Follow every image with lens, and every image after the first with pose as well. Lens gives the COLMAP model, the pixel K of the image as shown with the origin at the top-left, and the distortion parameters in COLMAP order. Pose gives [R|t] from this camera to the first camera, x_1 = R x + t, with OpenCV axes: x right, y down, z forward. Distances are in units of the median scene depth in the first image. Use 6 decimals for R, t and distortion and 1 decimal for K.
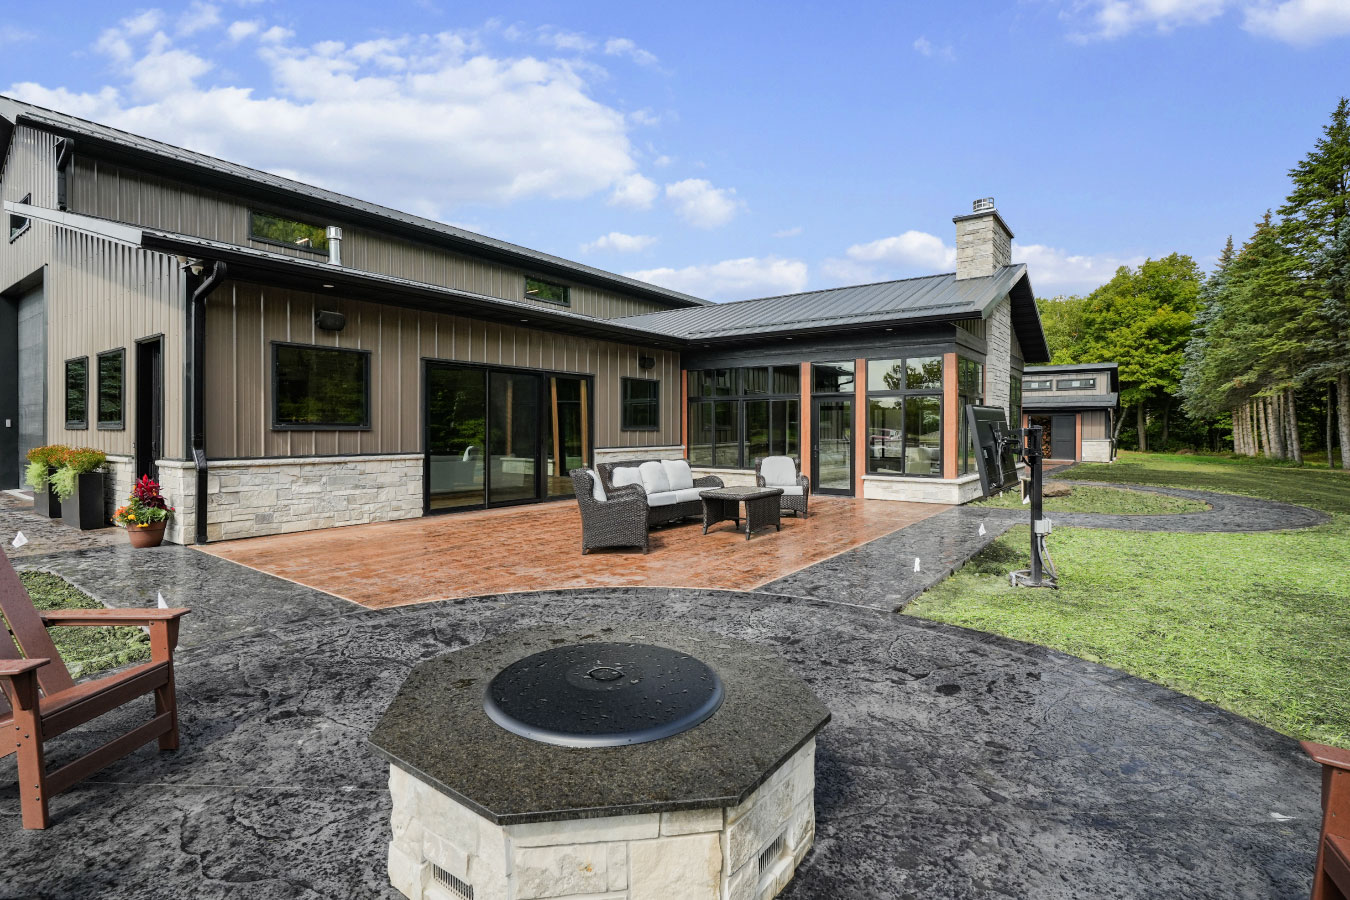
lens RADIAL K [[619.6, 0, 675.0], [0, 619.6, 450.0], [0, 0, 1]] dist [0.001868, 0.000320]
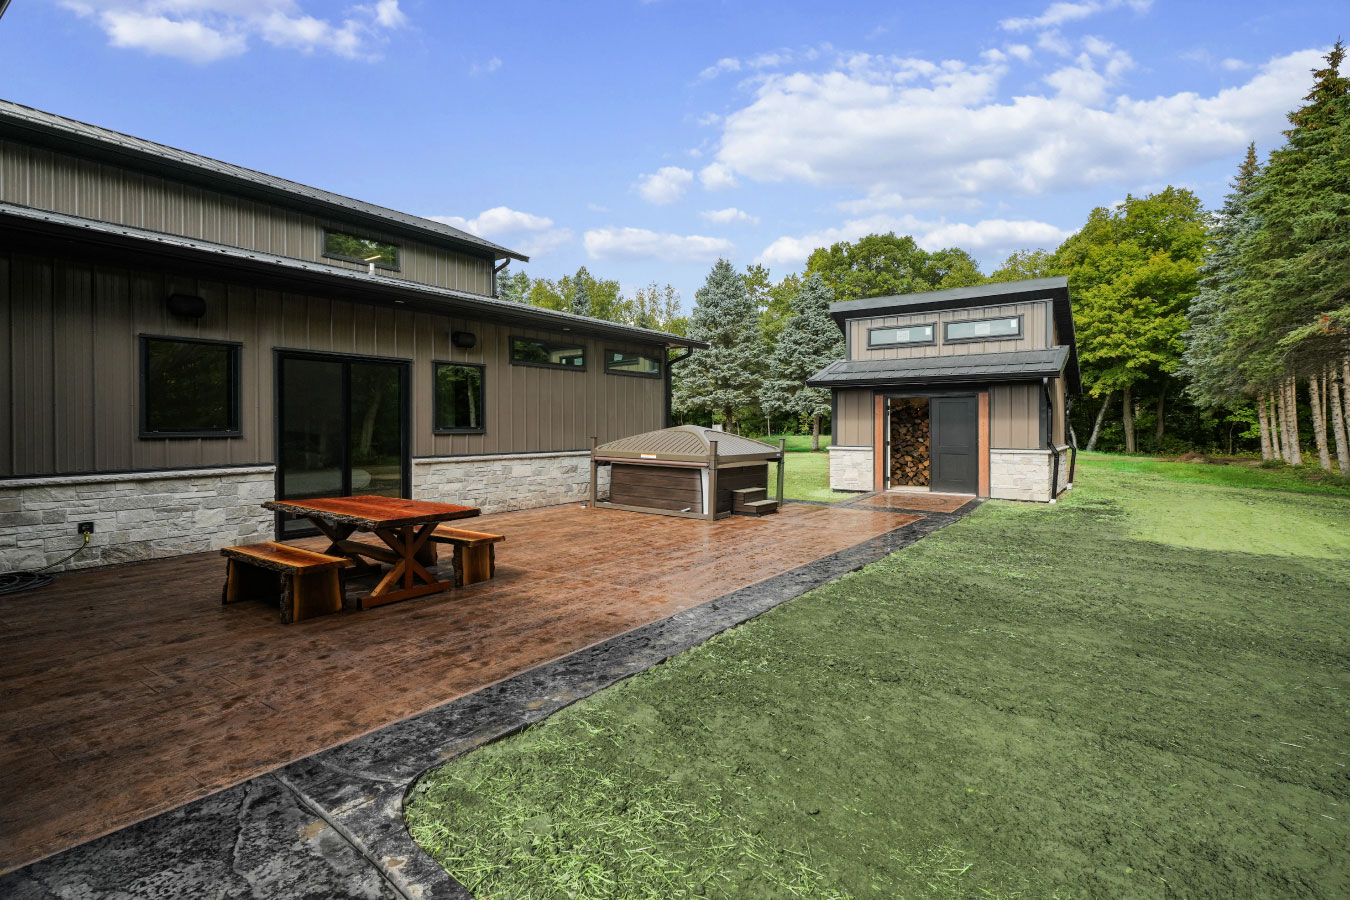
lens RADIAL K [[649.9, 0, 672.6], [0, 649.9, 451.1], [0, 0, 1]] dist [0.006362, -0.000195]
pose [[0.999467, -0.012401, 0.030190, 0.206194], [0.012386, 0.999923, 0.000701, -0.009506], [-0.030196, -0.000327, 0.999544, 0.268996]]
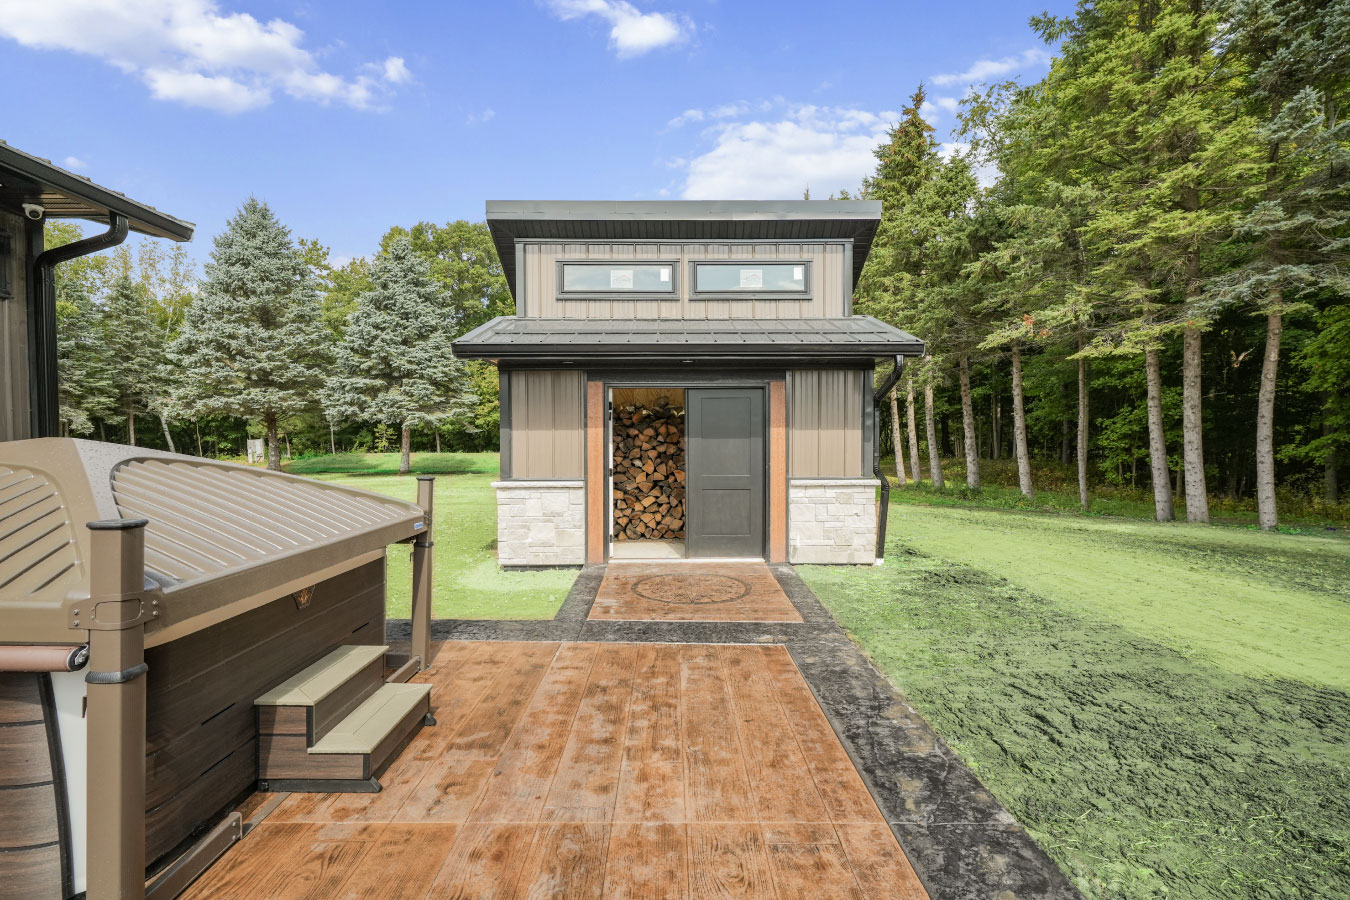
lens RADIAL K [[649.9, 0, 672.6], [0, 649.9, 451.1], [0, 0, 1]] dist [0.006362, -0.000195]
pose [[0.787329, -0.022943, 0.616105, 0.225568], [0.034546, 0.999379, -0.006931, -0.014475], [-0.615564, 0.026741, 0.787633, 0.409163]]
